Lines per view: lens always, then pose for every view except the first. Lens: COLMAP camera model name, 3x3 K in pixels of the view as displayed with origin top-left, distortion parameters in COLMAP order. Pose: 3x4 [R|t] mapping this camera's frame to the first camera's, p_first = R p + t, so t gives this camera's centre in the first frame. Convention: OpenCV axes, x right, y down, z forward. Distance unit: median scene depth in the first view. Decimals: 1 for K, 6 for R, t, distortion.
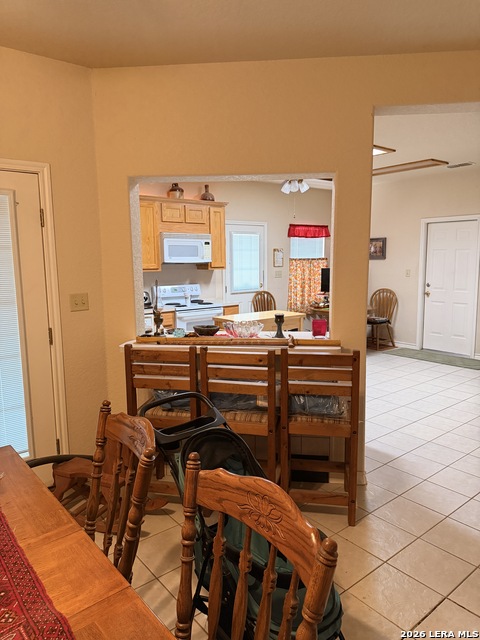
lens RADIAL K [[452.9, 0, 240.0], [0, 452.9, 320.0], [0, 0, 1]] dist [0.055012, -0.071057]
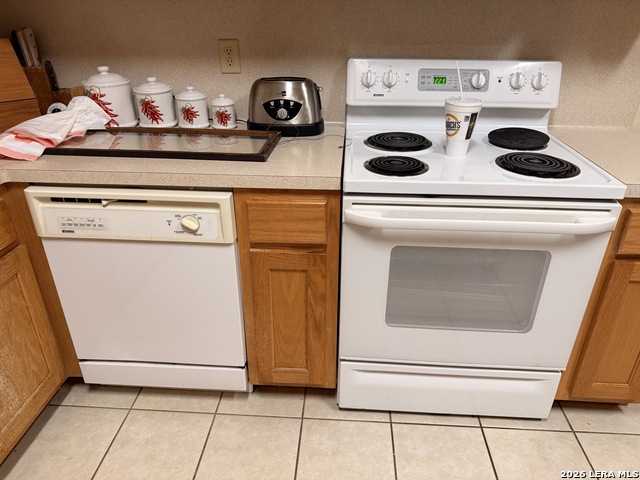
lens RADIAL K [[452.9, 0, 320.0], [0, 452.9, 240.0], [0, 0, 1]] dist [0.055012, -0.071057]
pose [[0.737049, 0.318464, -0.596103, -0.010080], [-0.104489, 0.925110, 0.365039, -0.059692], [0.667713, -0.206765, 0.715128, 0.649753]]
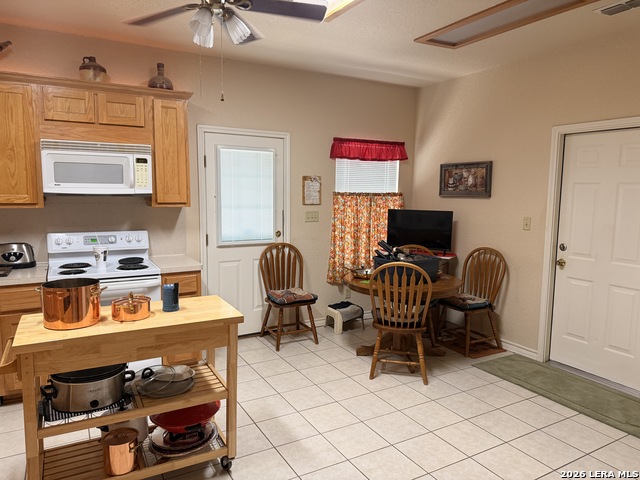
lens RADIAL K [[452.9, 0, 320.0], [0, 452.9, 240.0], [0, 0, 1]] dist [0.055012, -0.071057]
pose [[0.986746, 0.042550, -0.156596, 0.203728], [-0.046812, 0.998624, -0.023630, -0.056686], [0.155375, 0.030647, 0.987380, 0.399404]]
